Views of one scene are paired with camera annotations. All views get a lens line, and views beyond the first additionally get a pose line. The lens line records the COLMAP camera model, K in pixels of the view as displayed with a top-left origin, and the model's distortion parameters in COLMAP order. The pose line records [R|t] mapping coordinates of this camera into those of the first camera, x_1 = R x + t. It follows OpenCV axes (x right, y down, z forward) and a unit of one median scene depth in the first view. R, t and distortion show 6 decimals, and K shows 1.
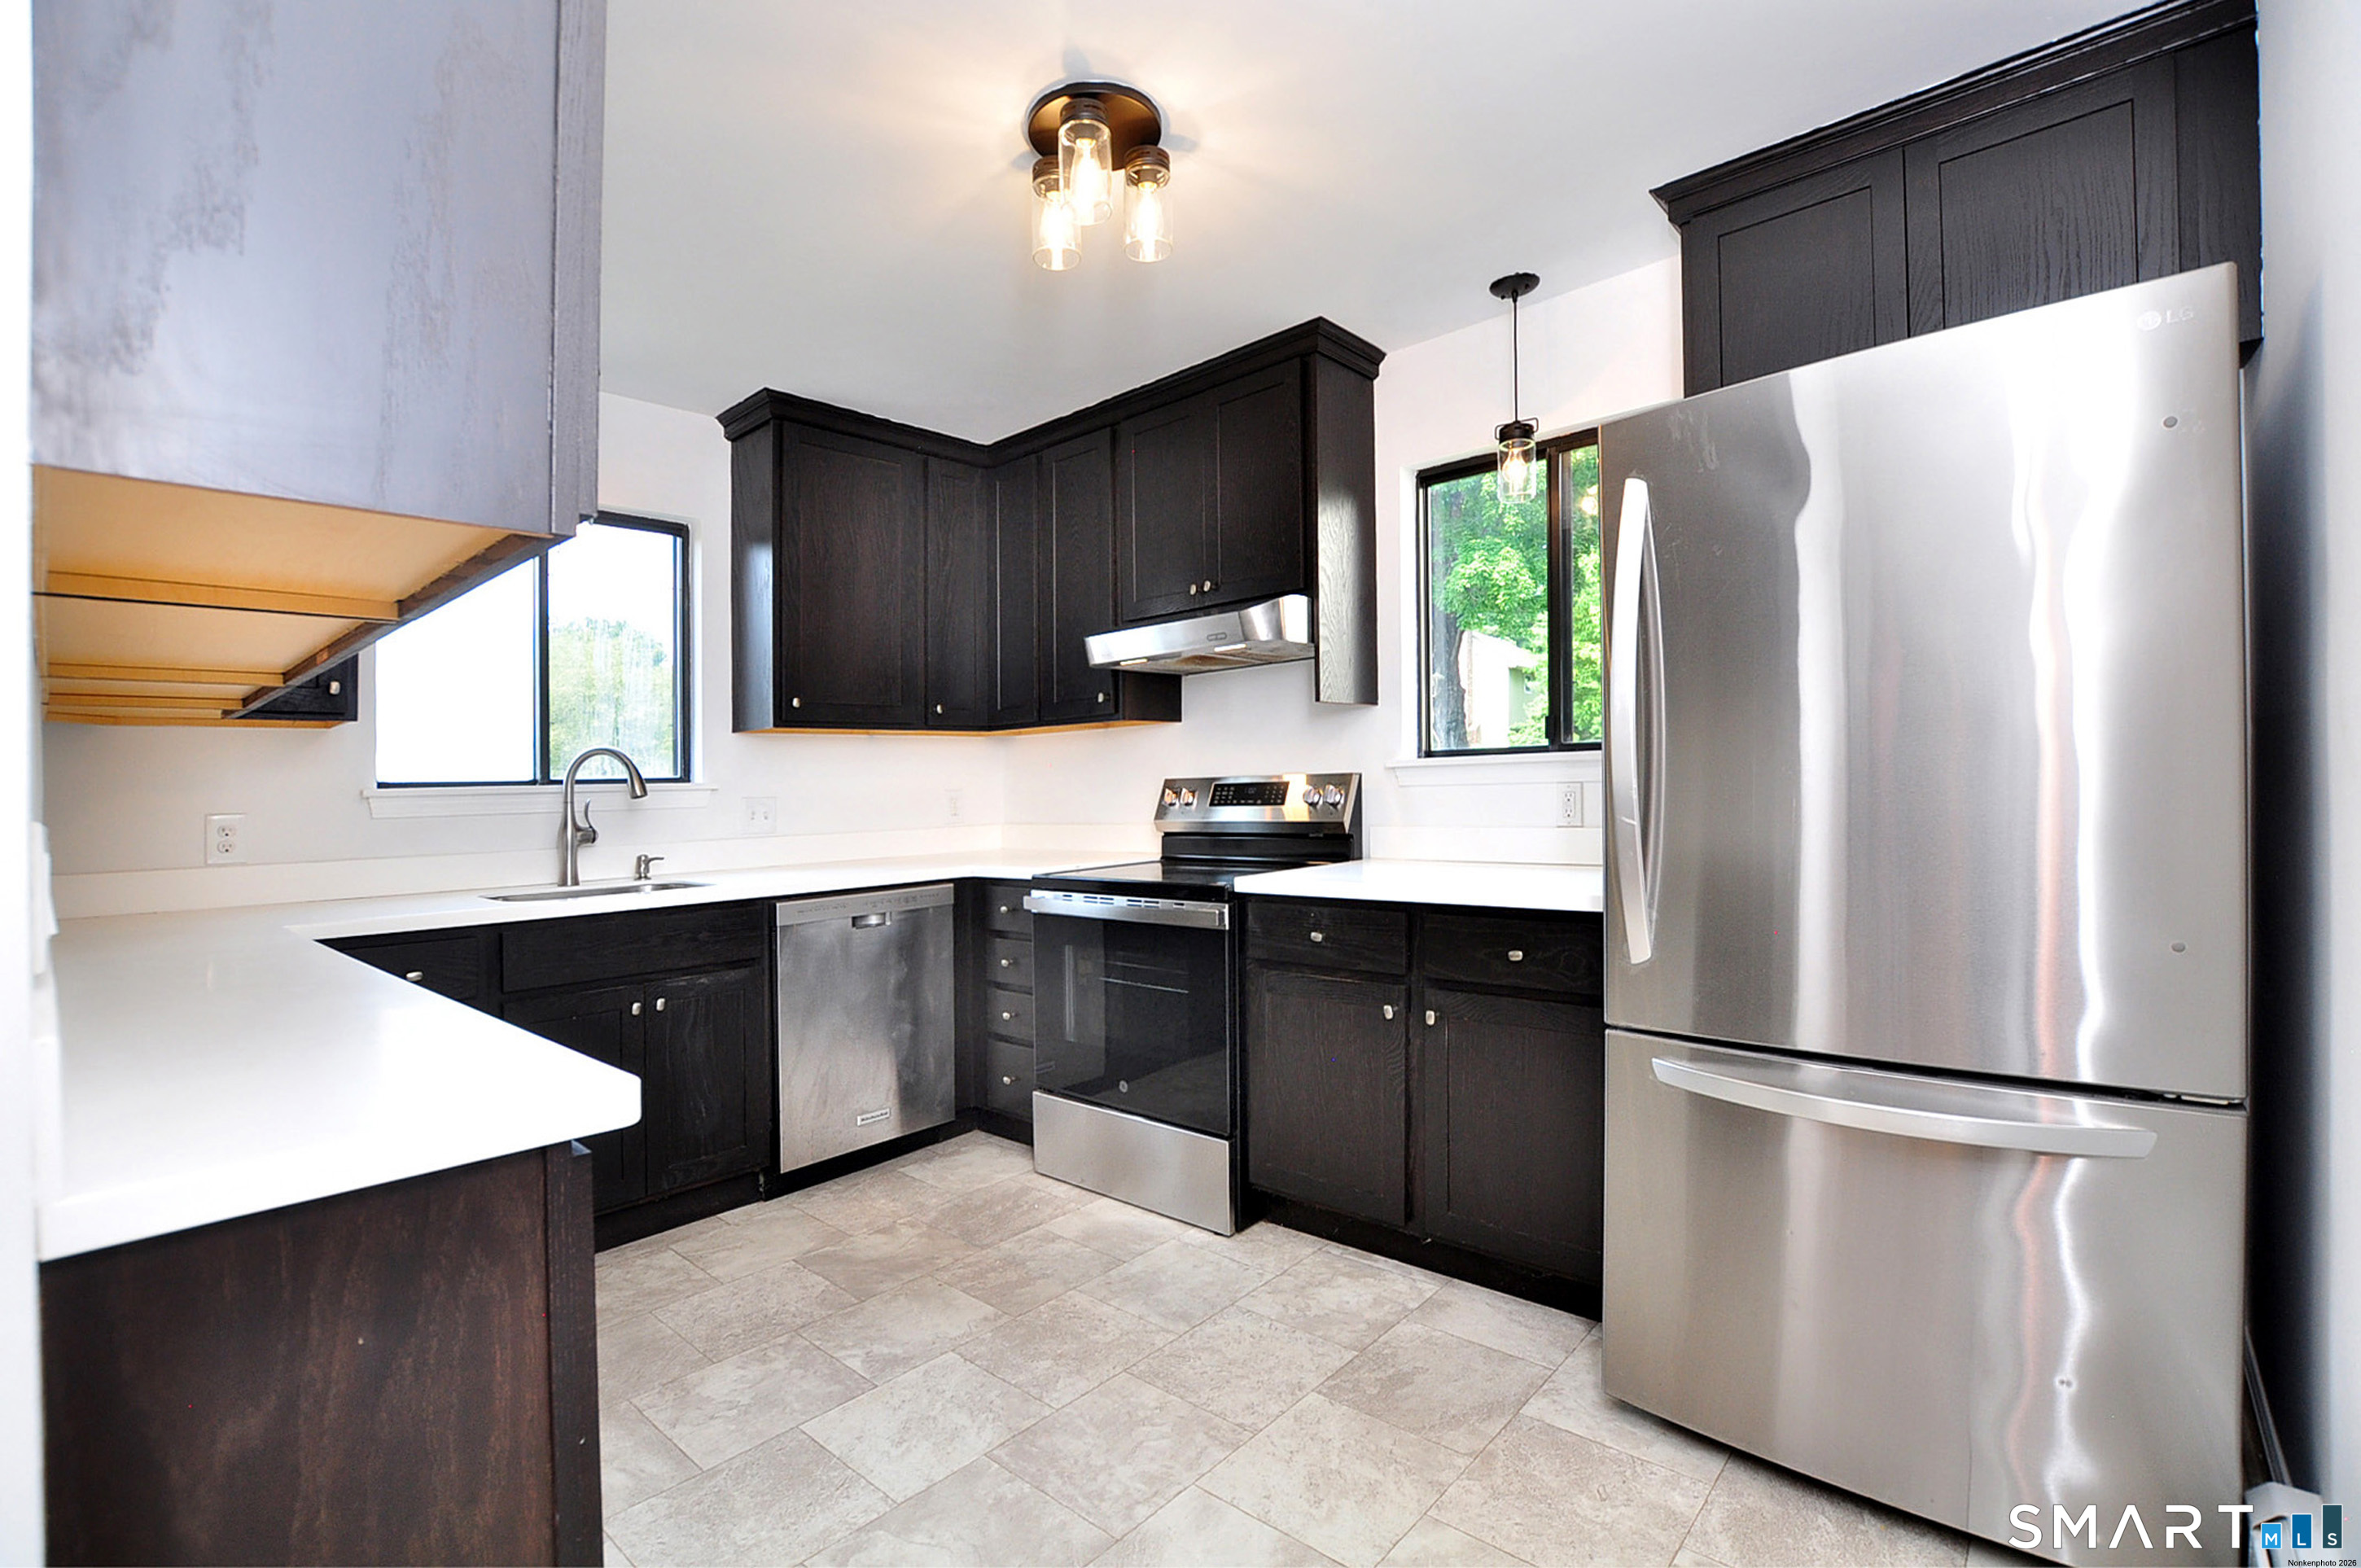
lens RADIAL K [[1038.5, 0, 1185.1], [0, 1038.5, 804.5], [0, 0, 1]] dist [-0.024667, 0.000102]
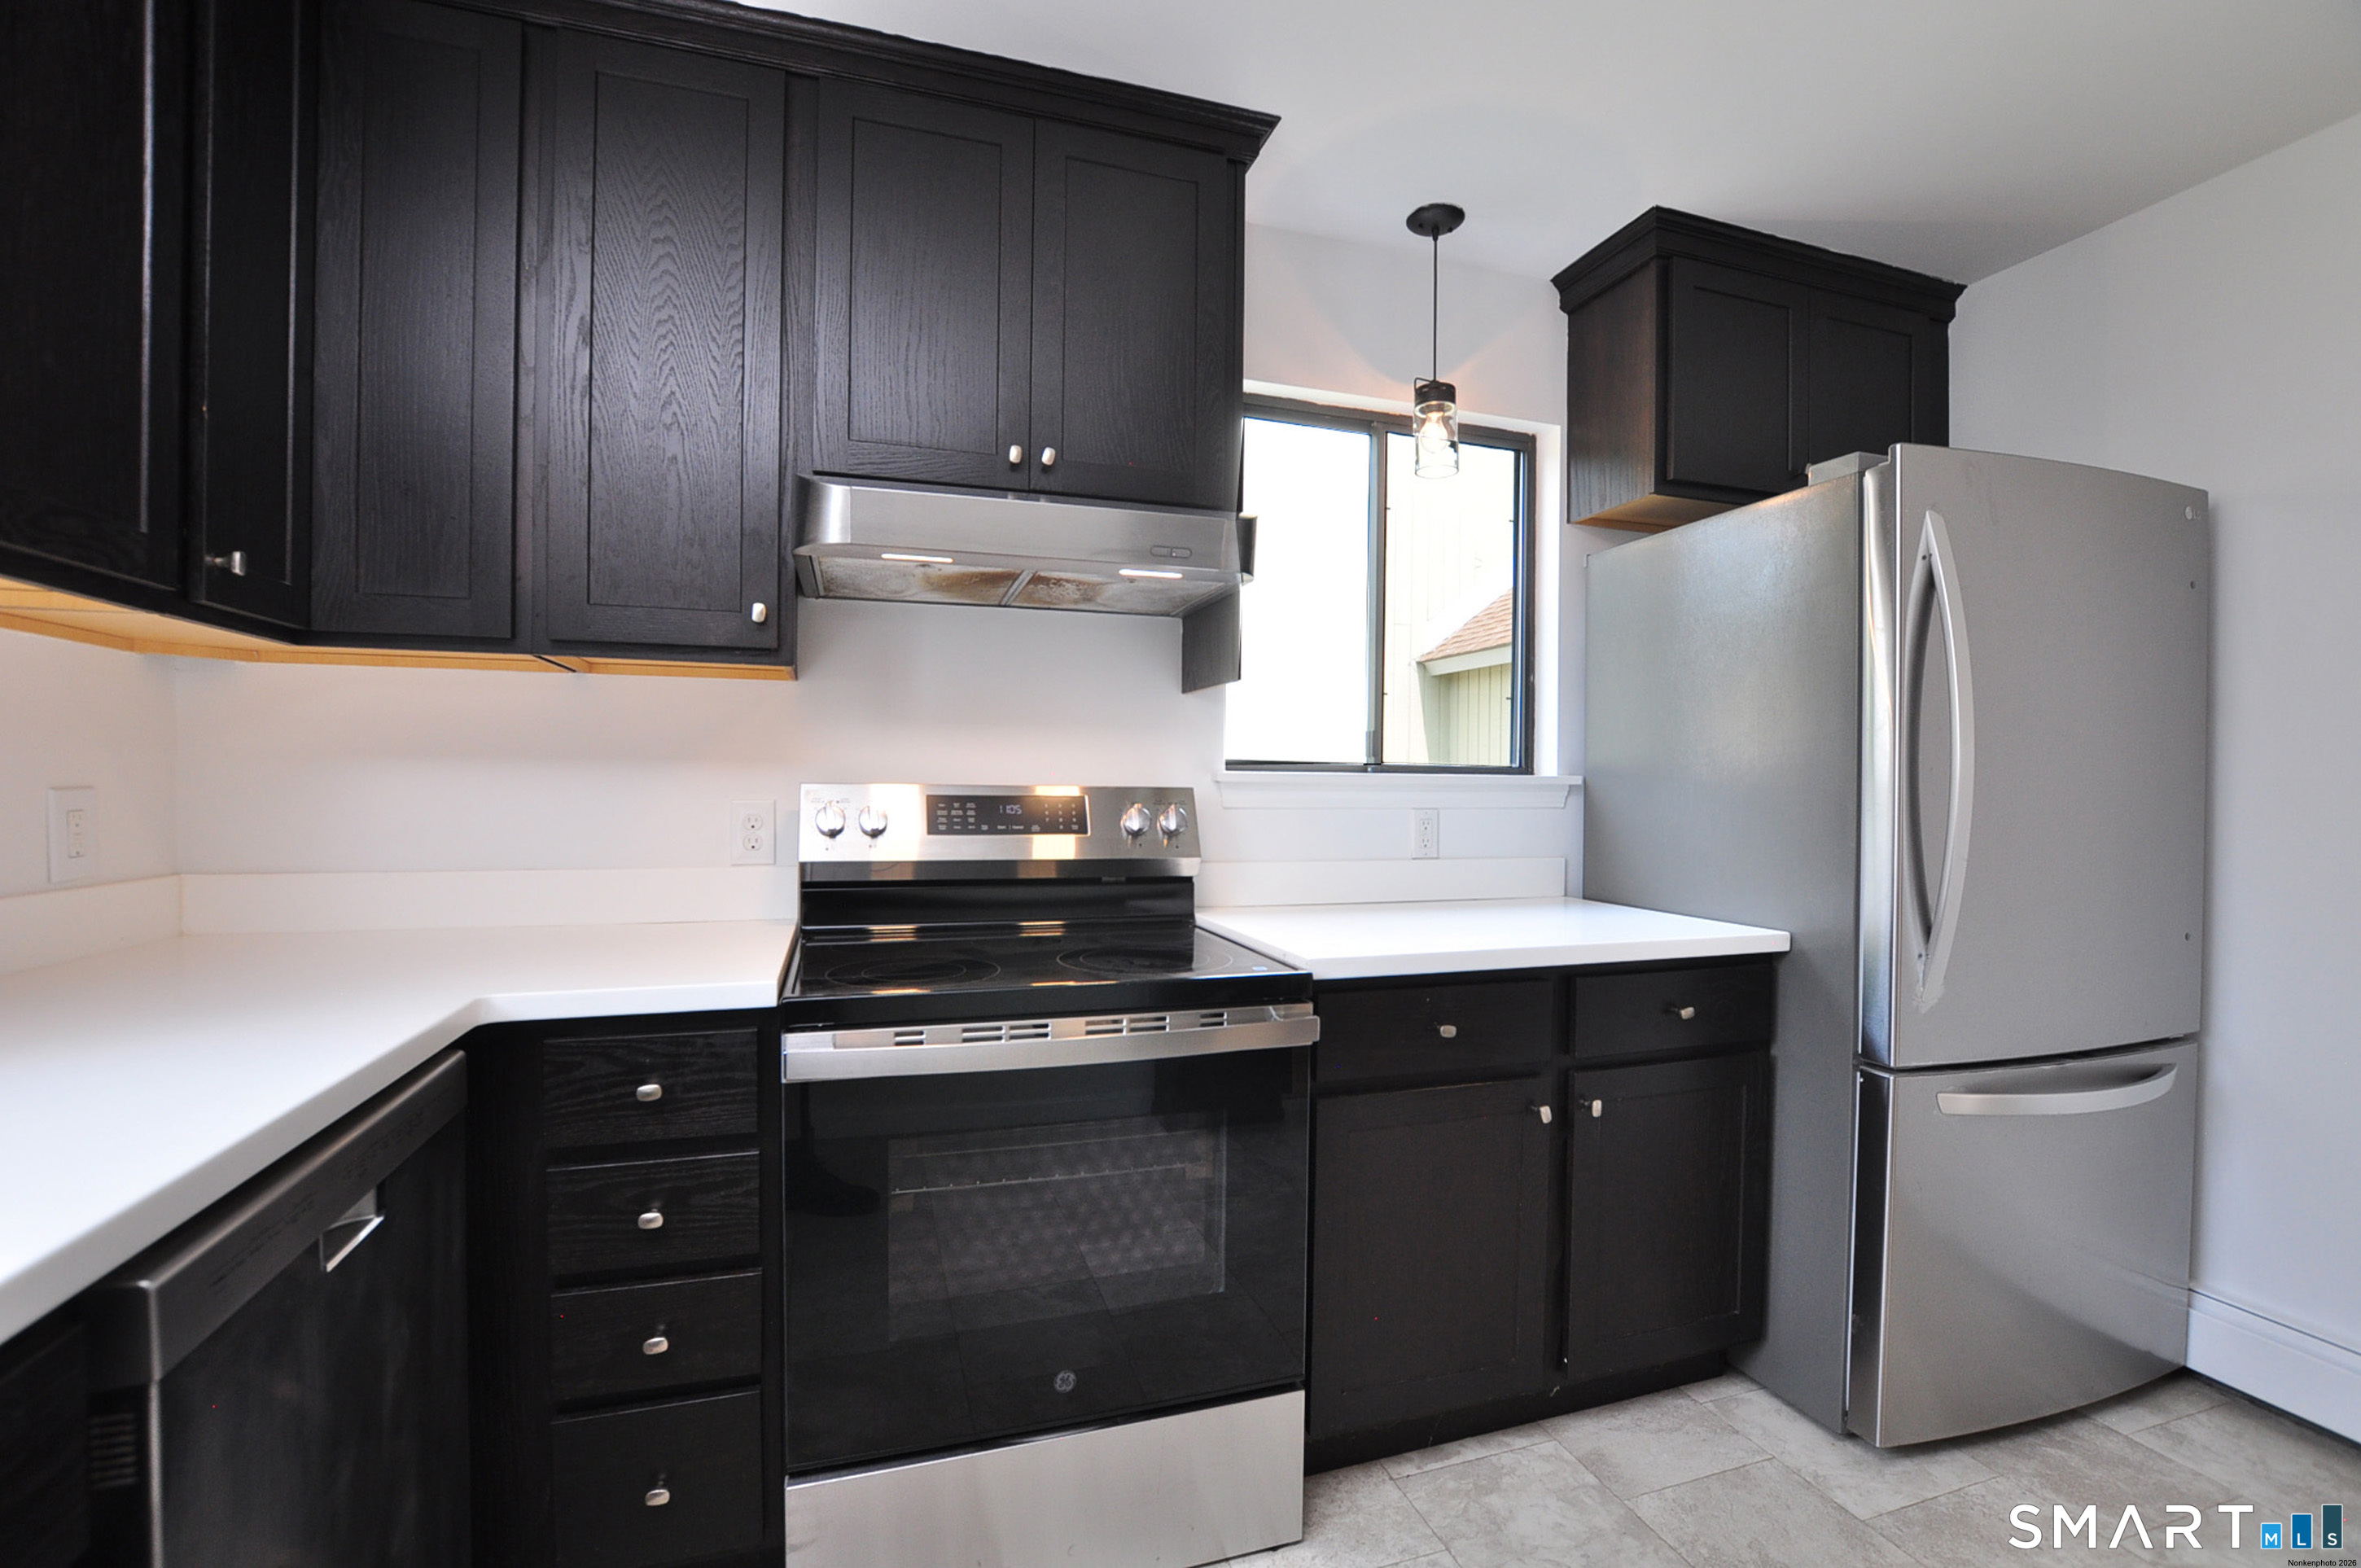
lens RADIAL K [[1057.8, 0, 1205.4], [0, 1057.8, 825.2], [0, 0, 1]] dist [-0.024547, -0.000016]
pose [[0.492239, 0.000392, 0.870460, -0.481865], [-0.011977, 0.999908, 0.006323, -0.010437], [-0.870378, -0.013538, 0.492199, 0.682904]]
